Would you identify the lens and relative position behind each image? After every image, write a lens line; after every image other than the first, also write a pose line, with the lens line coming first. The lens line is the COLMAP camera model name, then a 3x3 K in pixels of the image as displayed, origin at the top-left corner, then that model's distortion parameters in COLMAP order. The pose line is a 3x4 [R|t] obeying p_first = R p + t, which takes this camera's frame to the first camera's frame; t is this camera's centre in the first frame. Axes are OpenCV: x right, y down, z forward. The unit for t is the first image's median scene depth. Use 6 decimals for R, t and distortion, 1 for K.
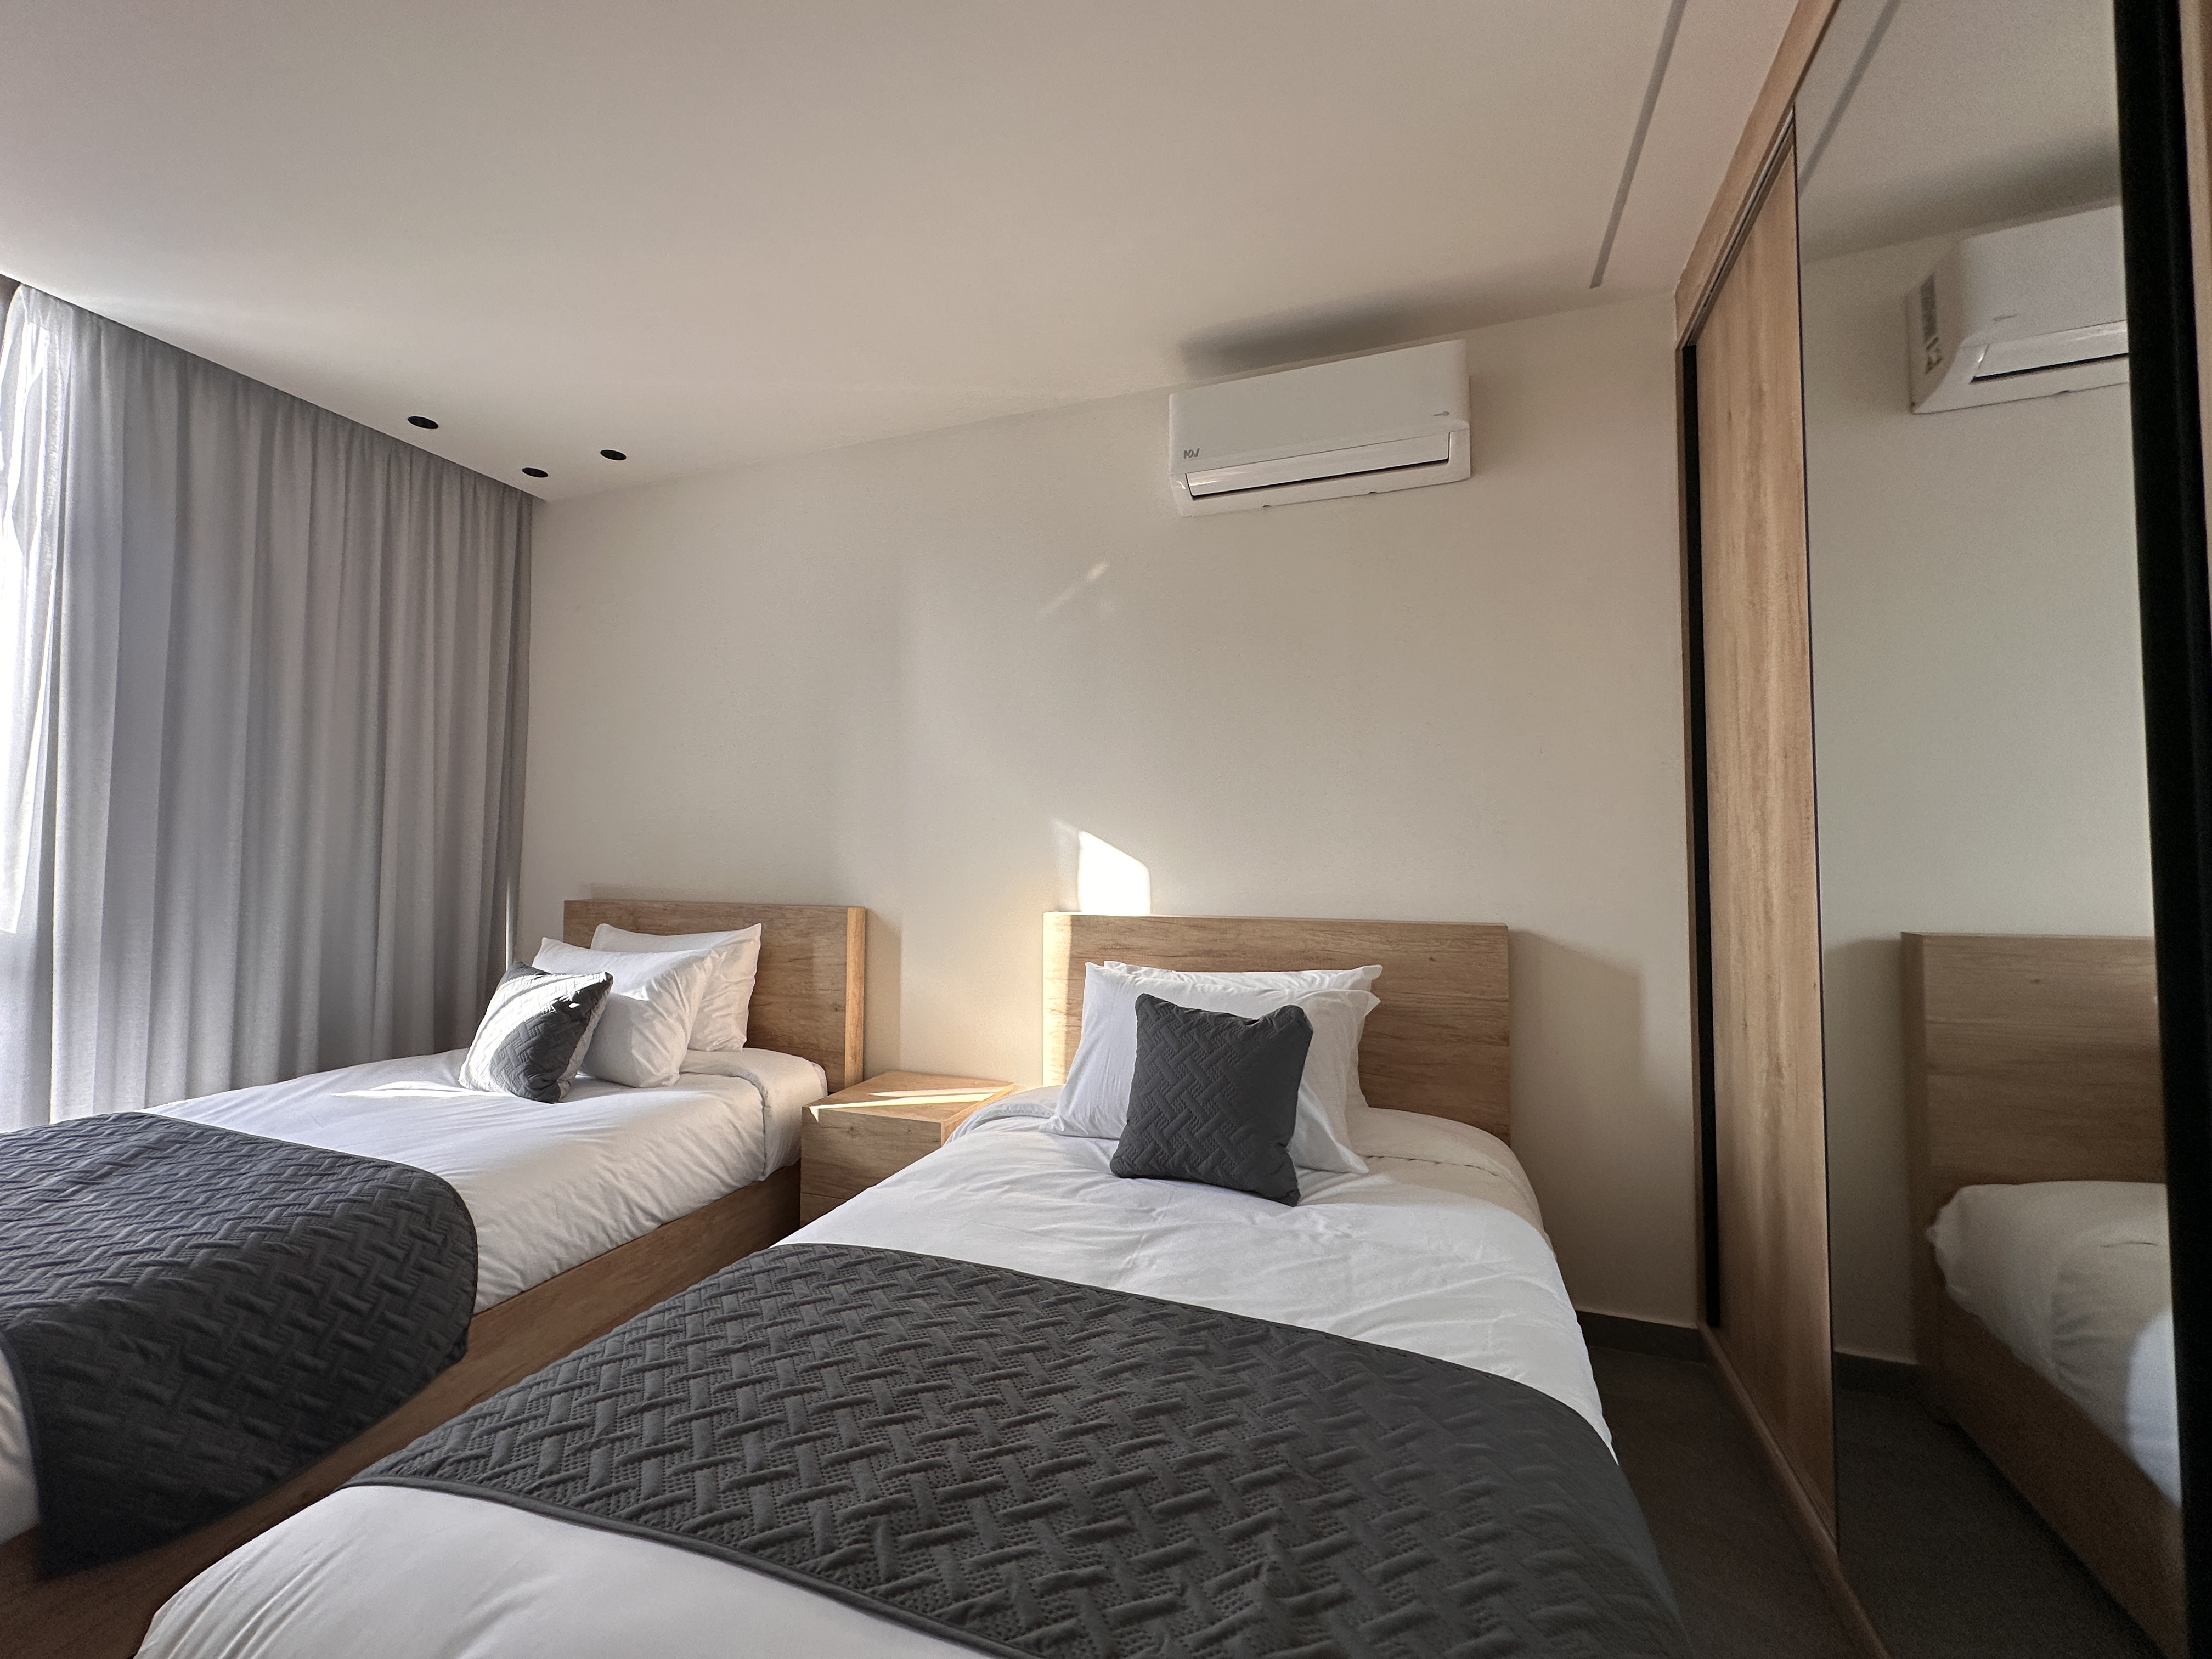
lens RADIAL K [[880.7, 0, 1102.4], [0, 880.7, 827.9], [0, 0, 1]] dist [-0.001795, 0.000532]
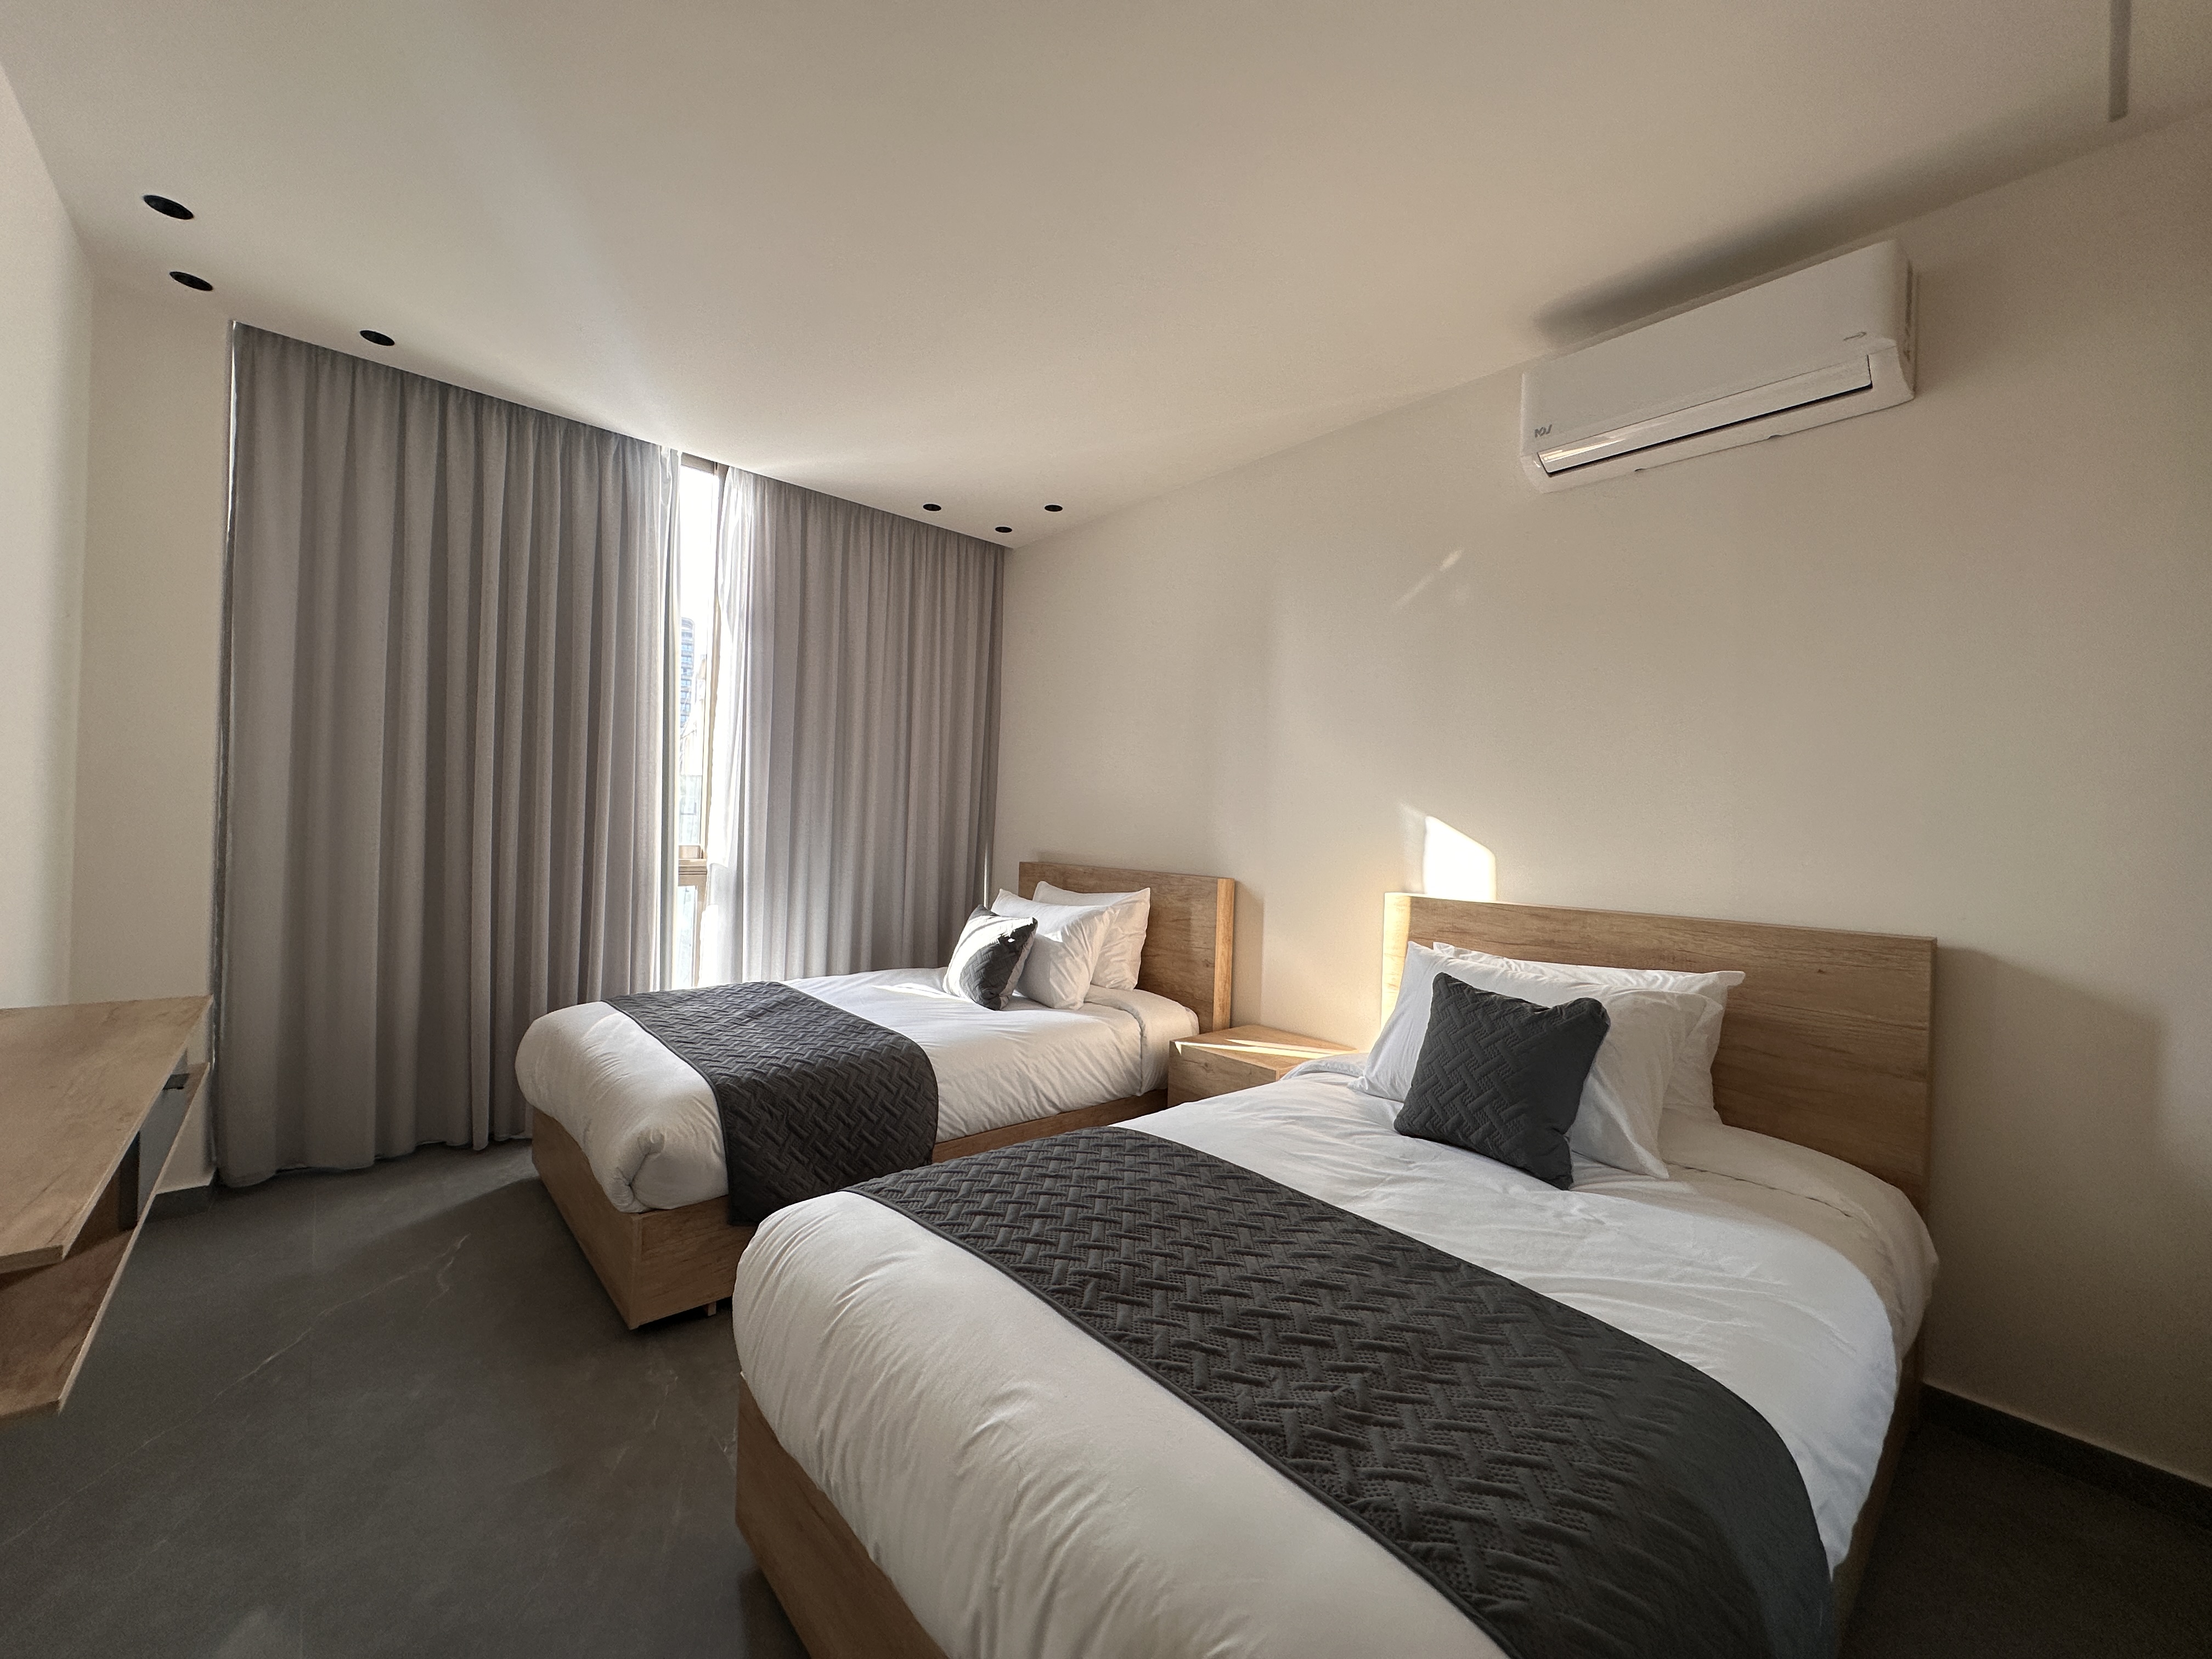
lens RADIAL K [[880.7, 0, 1101.7], [0, 880.7, 825.6], [0, 0, 1]] dist [-0.001795, 0.000532]
pose [[0.877284, 0.023684, -0.479387, 0.162070], [-0.011517, 0.999533, 0.028305, -0.011833], [0.479834, -0.019310, 0.877147, -0.105124]]
